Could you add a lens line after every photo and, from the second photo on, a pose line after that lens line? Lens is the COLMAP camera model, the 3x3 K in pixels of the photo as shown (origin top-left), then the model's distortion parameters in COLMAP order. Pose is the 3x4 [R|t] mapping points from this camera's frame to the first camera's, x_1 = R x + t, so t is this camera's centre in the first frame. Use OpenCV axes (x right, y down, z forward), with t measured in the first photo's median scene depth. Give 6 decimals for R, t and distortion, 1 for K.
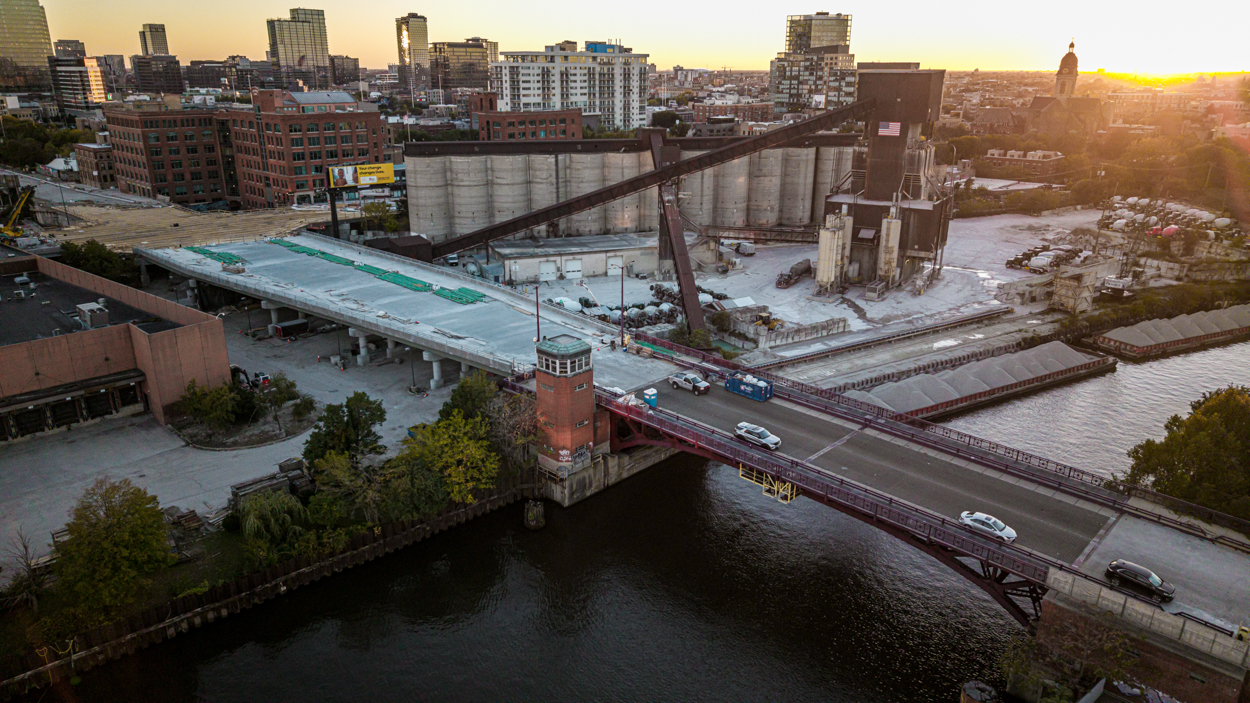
lens RADIAL K [[840.0, 0, 625.0], [0, 840.0, 351.5], [0, 0, 1]] dist [0.033651, -0.031811]
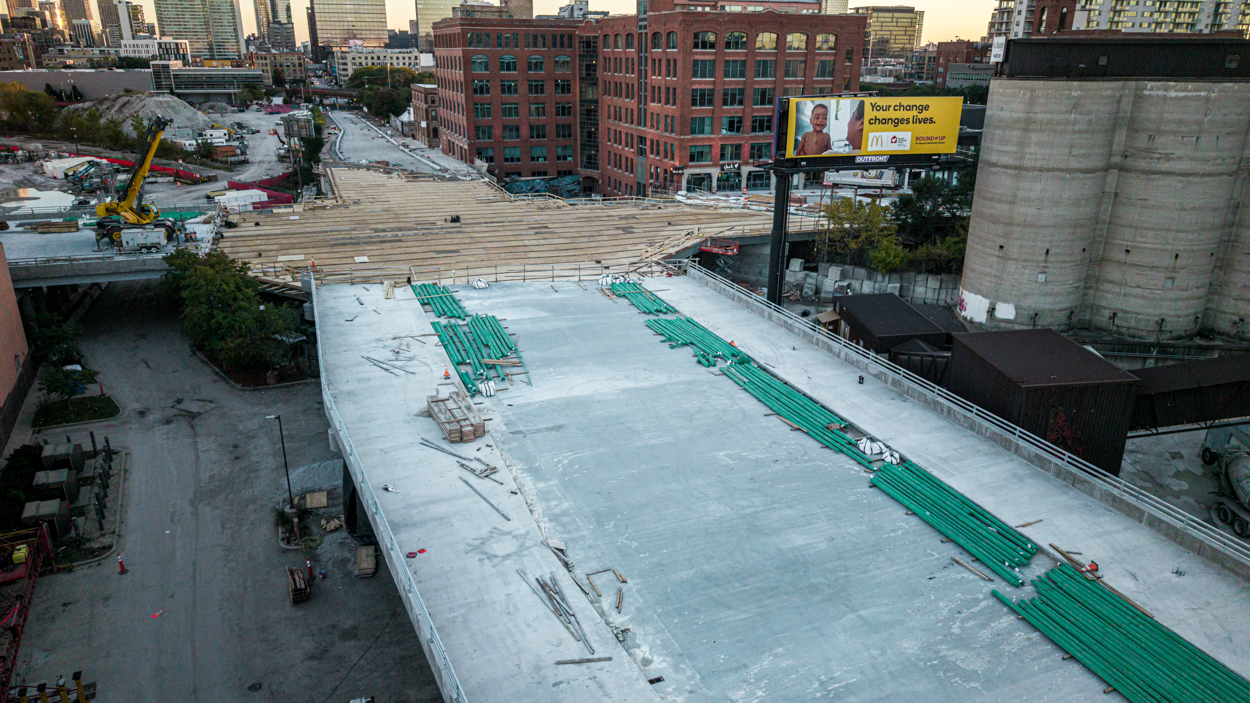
lens RADIAL K [[840.0, 0, 625.0], [0, 840.0, 351.5], [0, 0, 1]] dist [0.033651, -0.031811]
pose [[0.905216, 0.145361, -0.399318, -0.231481], [-0.138501, 0.989286, 0.046155, -0.109441], [0.401749, 0.013526, 0.915650, 0.588936]]
